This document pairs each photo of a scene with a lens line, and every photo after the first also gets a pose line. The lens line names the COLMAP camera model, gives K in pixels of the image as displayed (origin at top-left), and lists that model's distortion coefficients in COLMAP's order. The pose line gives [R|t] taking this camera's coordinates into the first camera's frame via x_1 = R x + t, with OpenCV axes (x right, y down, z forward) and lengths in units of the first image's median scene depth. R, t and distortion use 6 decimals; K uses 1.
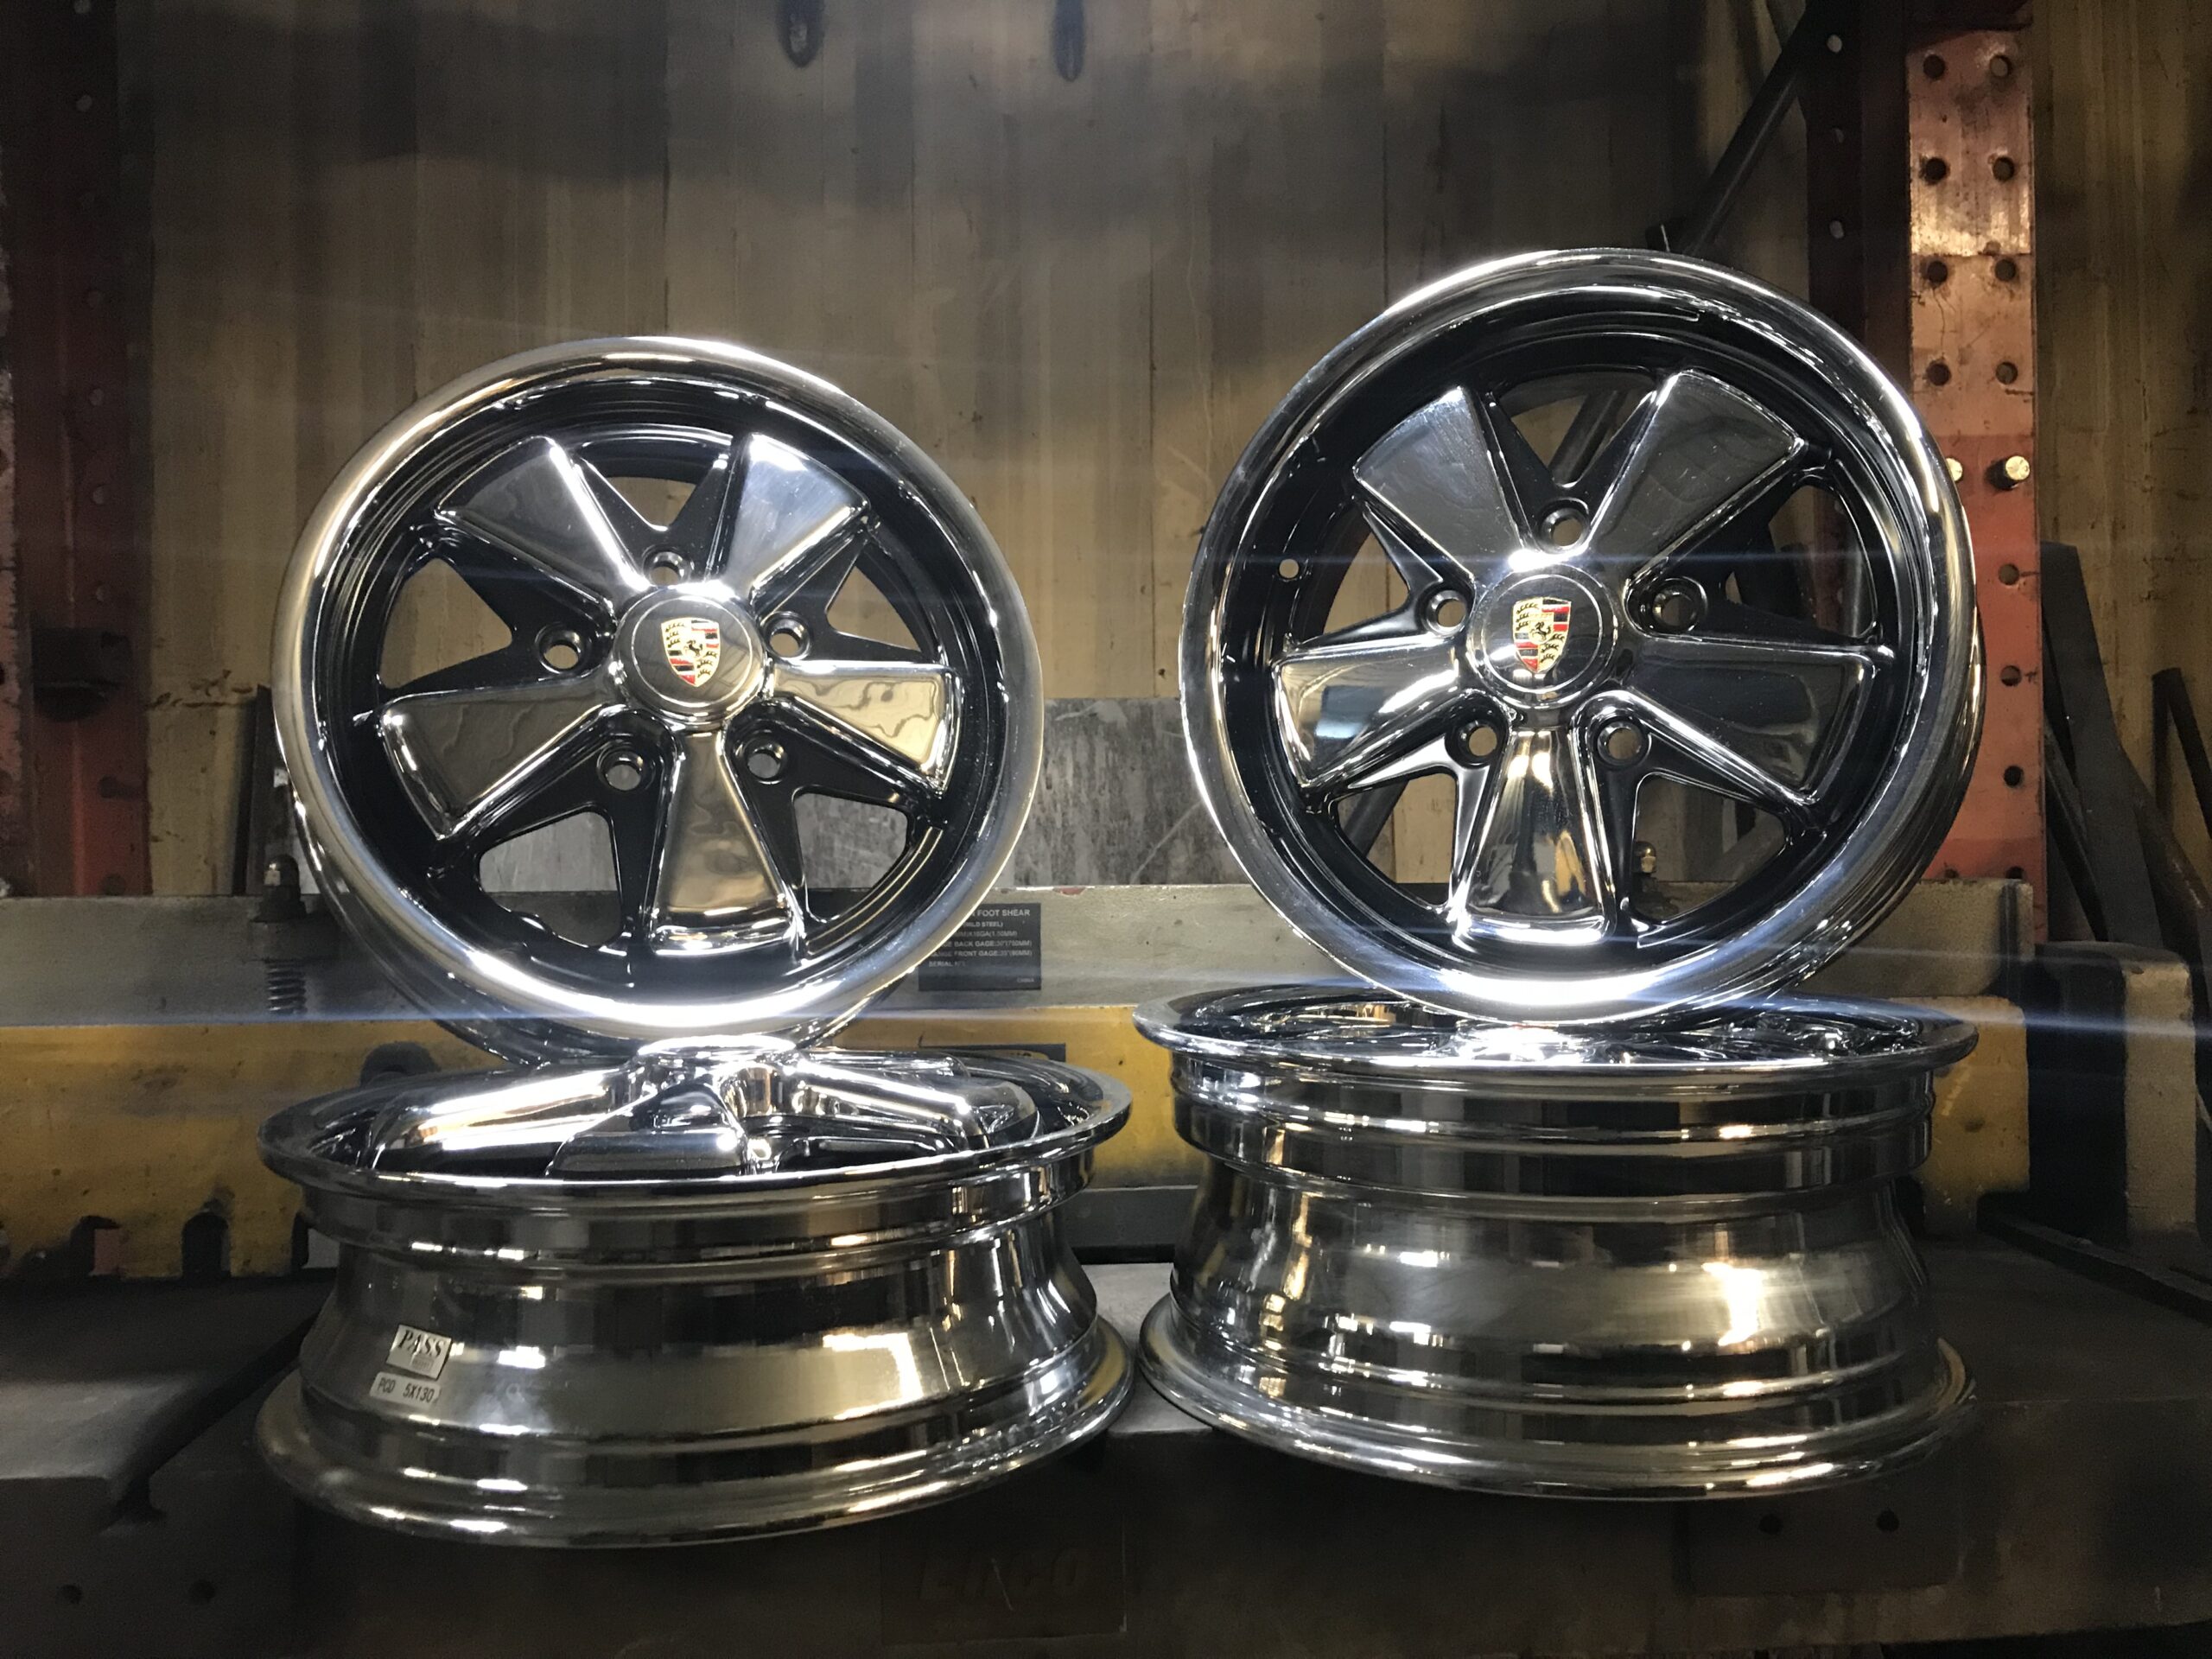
lens RADIAL K [[1794.7, 0, 1115.3], [0, 1794.7, 840.1], [0, 0, 1]] dist [0.016975, -0.005547]
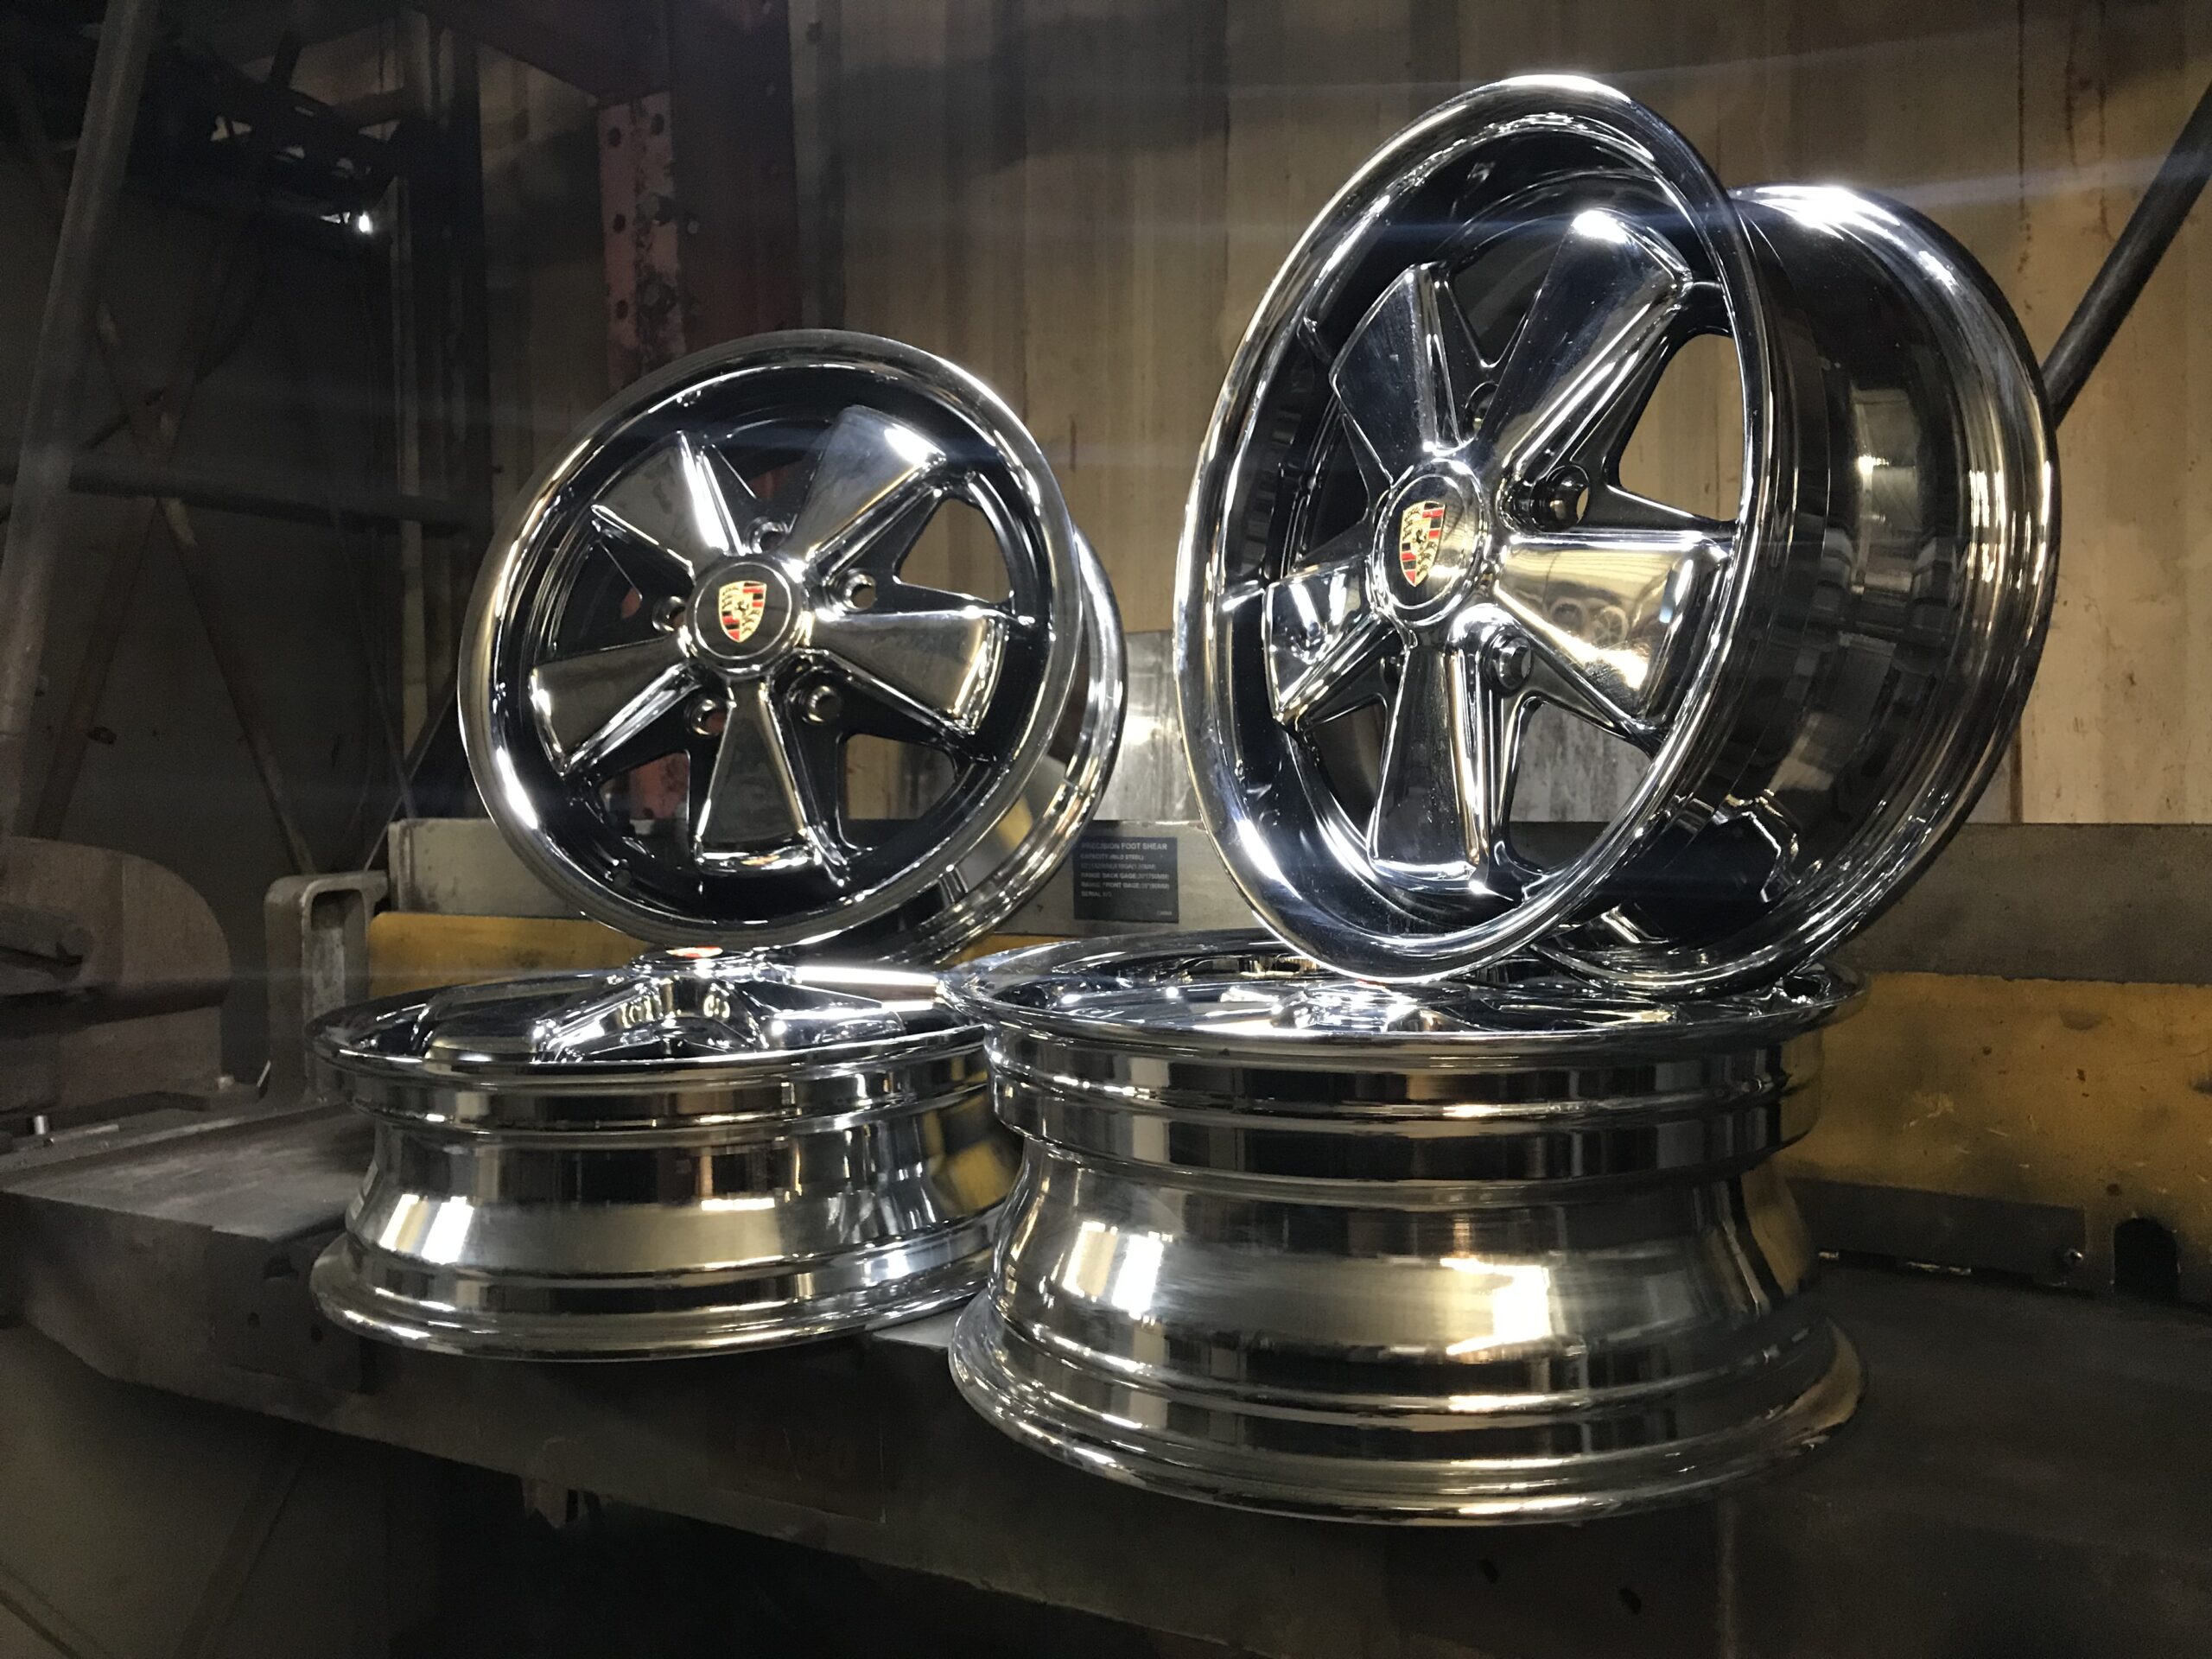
lens RADIAL K [[1822.5, 0, 1111.0], [0, 1822.5, 833.4], [0, 0, 1]] dist [-0.008718, 0.002603]
pose [[0.832110, 0.016345, -0.554370, 0.308264], [0.004825, 0.999314, 0.036706, -0.002800], [0.554590, -0.033218, 0.831460, 0.084529]]
